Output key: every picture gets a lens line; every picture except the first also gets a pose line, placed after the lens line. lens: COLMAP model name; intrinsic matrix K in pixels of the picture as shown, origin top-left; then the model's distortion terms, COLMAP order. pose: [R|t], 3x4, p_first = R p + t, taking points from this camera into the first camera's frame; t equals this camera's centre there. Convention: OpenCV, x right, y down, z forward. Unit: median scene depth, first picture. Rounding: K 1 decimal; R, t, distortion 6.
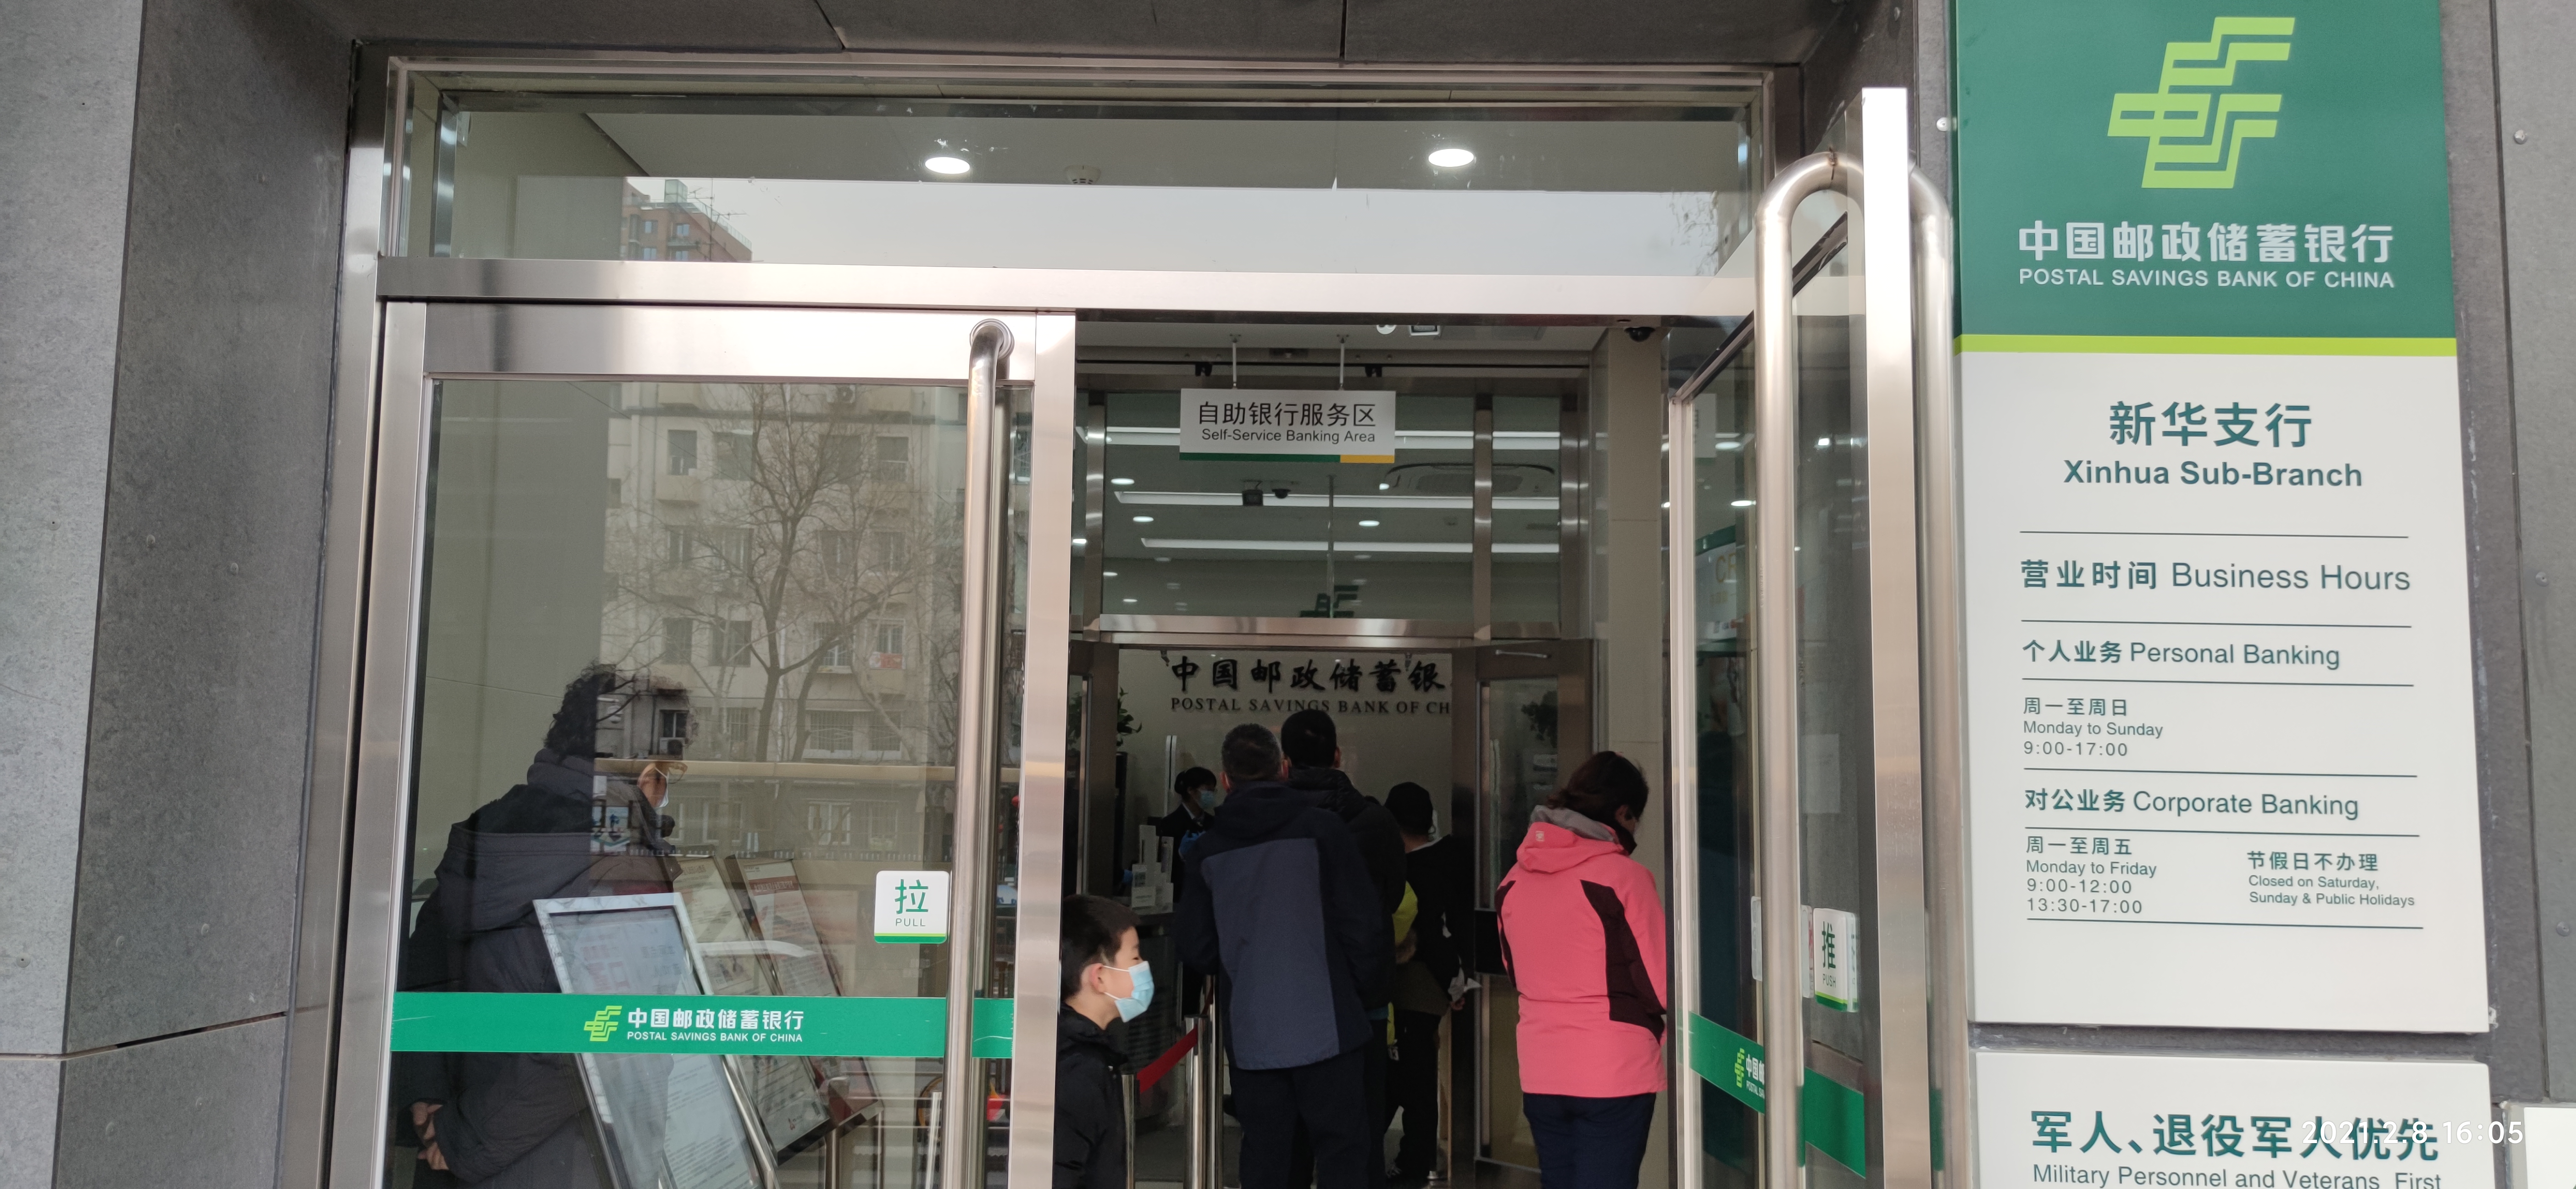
lens RADIAL K [[1908.4, 0, 1291.0], [0, 1908.4, 620.7], [0, 0, 1]] dist [0.036838, -0.047036]
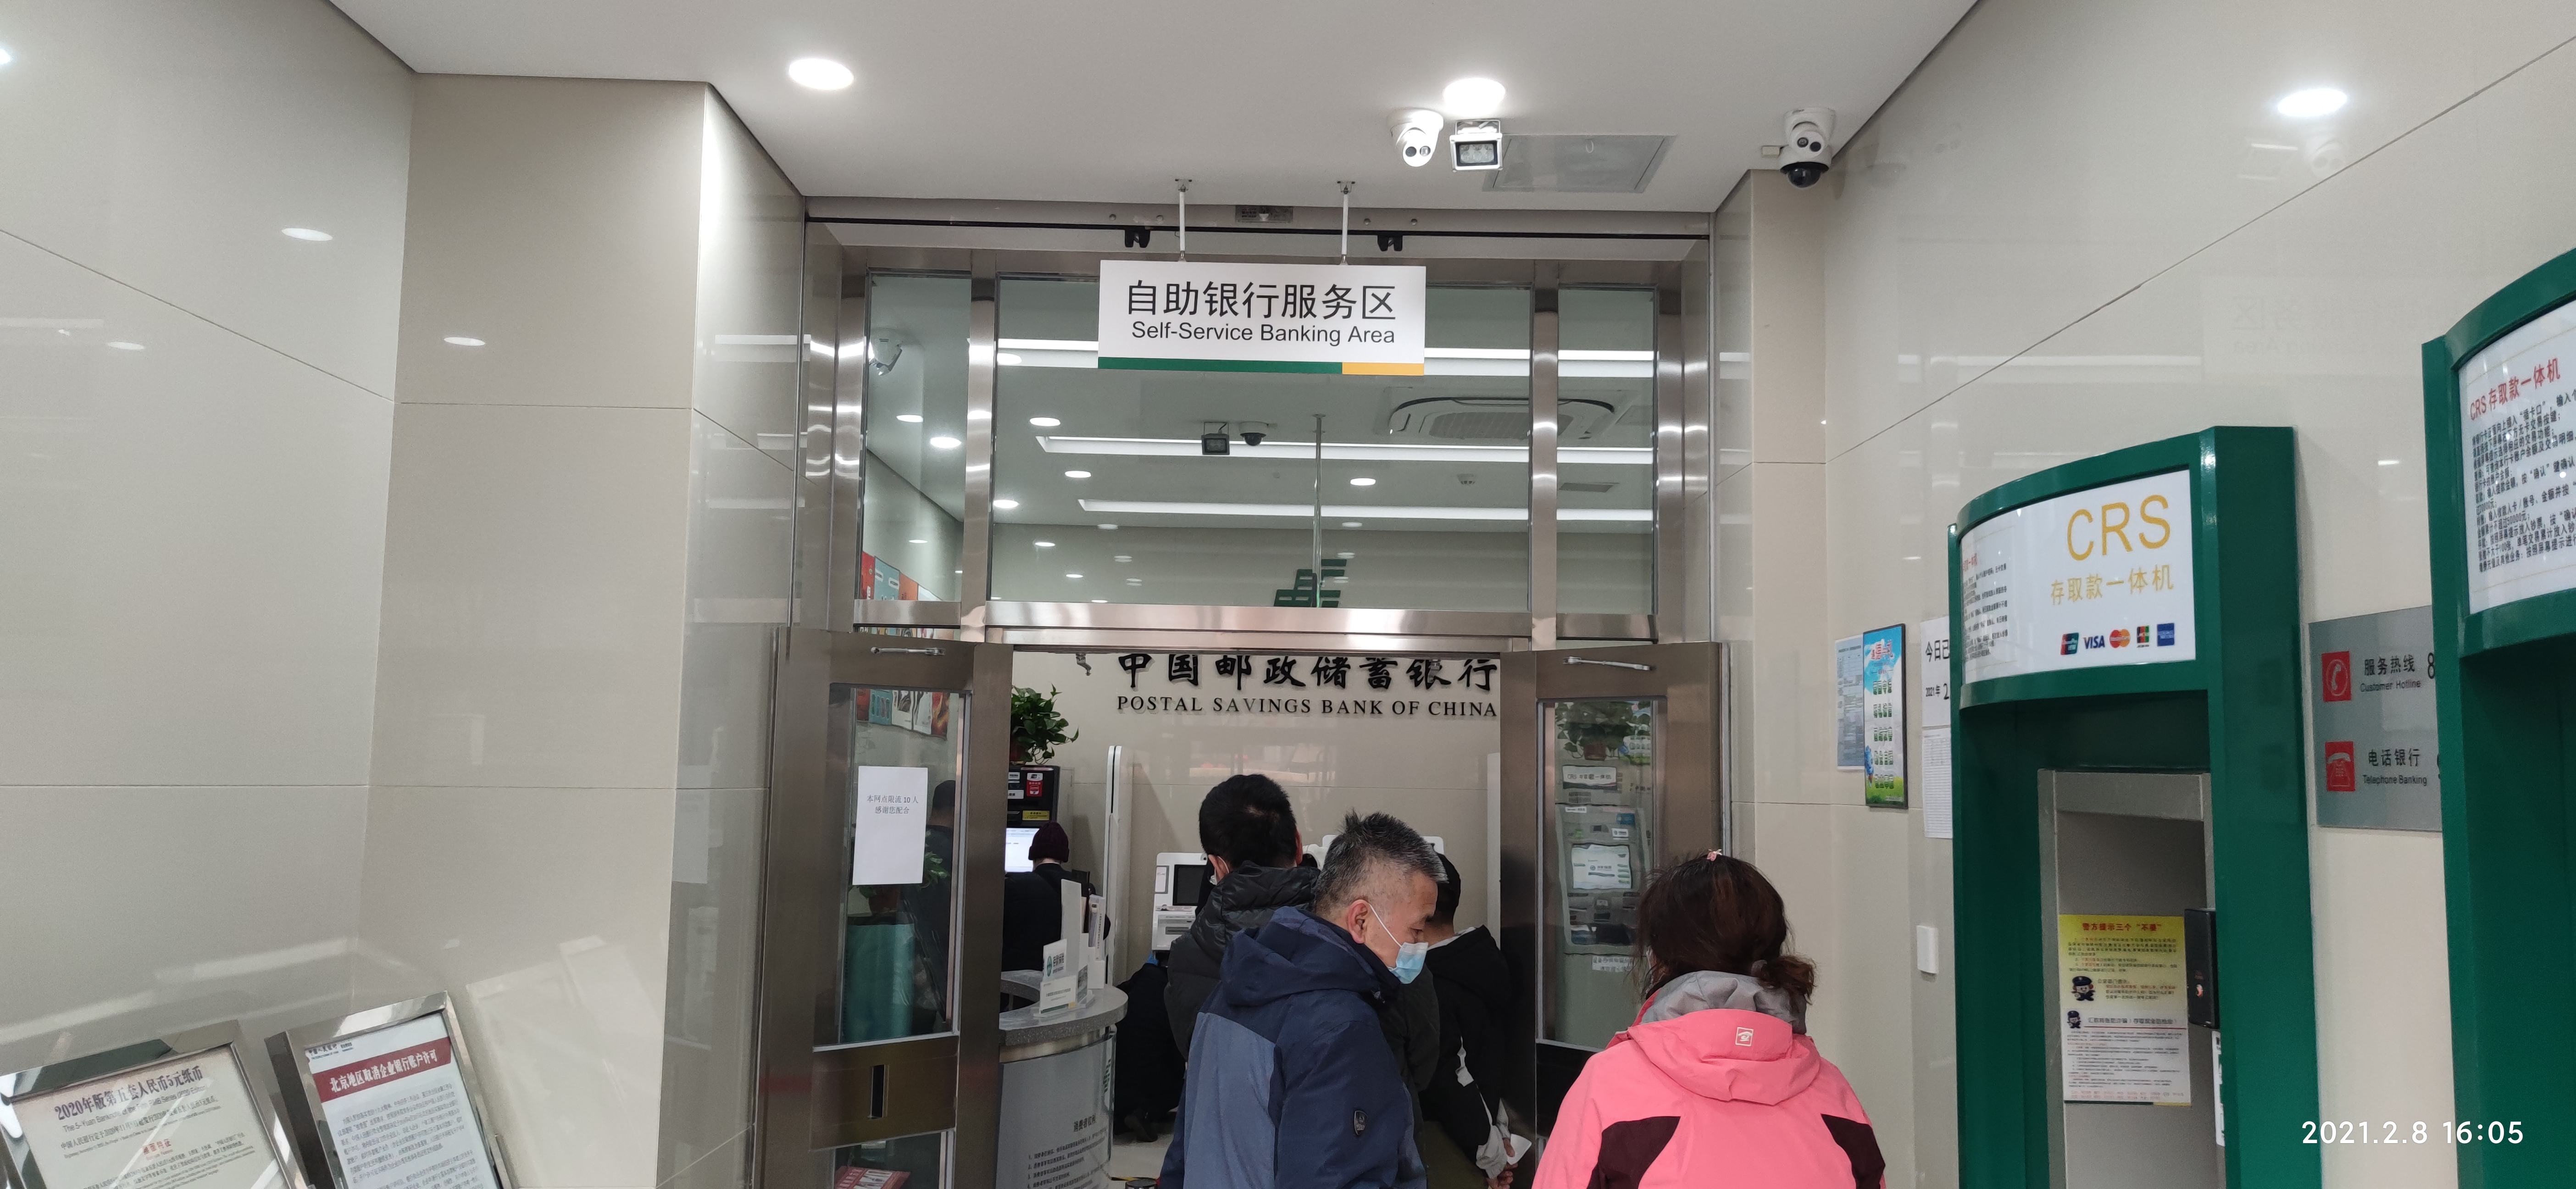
lens RADIAL K [[1908.4, 0, 1290.7], [0, 1908.4, 594.3], [0, 0, 1]] dist [0.036838, -0.047036]
pose [[0.999885, 0.005151, 0.014237, -0.000619], [-0.005163, 0.999986, 0.000749, -0.005280], [-0.014233, -0.000822, 0.999898, 0.236959]]
